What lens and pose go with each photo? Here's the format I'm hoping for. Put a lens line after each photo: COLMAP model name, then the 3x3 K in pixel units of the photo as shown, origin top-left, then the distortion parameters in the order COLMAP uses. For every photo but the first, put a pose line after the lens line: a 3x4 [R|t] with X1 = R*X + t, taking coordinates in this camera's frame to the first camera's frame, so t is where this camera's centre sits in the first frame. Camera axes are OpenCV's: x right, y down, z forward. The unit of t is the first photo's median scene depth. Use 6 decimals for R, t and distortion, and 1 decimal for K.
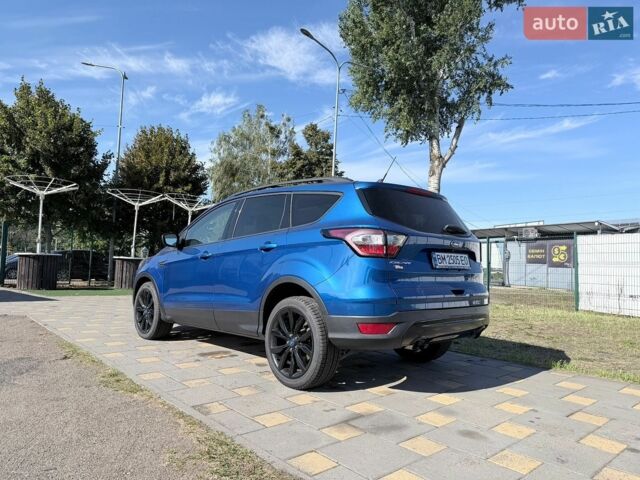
lens RADIAL K [[472.7, 0, 317.6], [0, 472.7, 222.0], [0, 0, 1]] dist [0.018498, -0.007504]
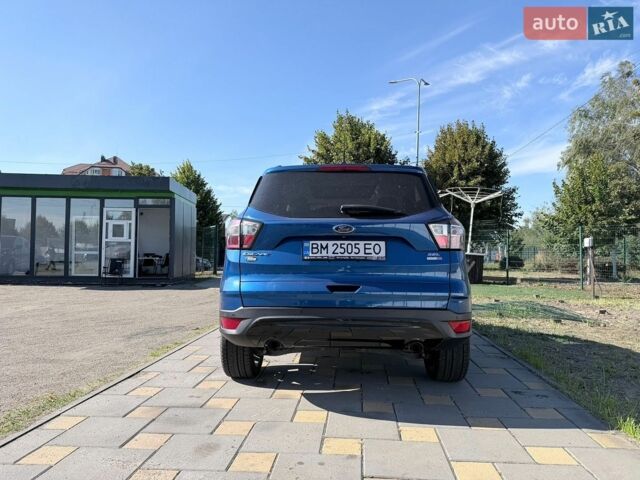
lens RADIAL K [[472.7, 0, 317.6], [0, 472.7, 222.0], [0, 0, 1]] dist [0.018498, -0.007504]
pose [[0.673667, -0.068628, -0.735841, 0.247386], [0.075369, 0.996868, -0.023972, 0.014861], [0.735182, -0.039310, 0.676730, 0.125853]]
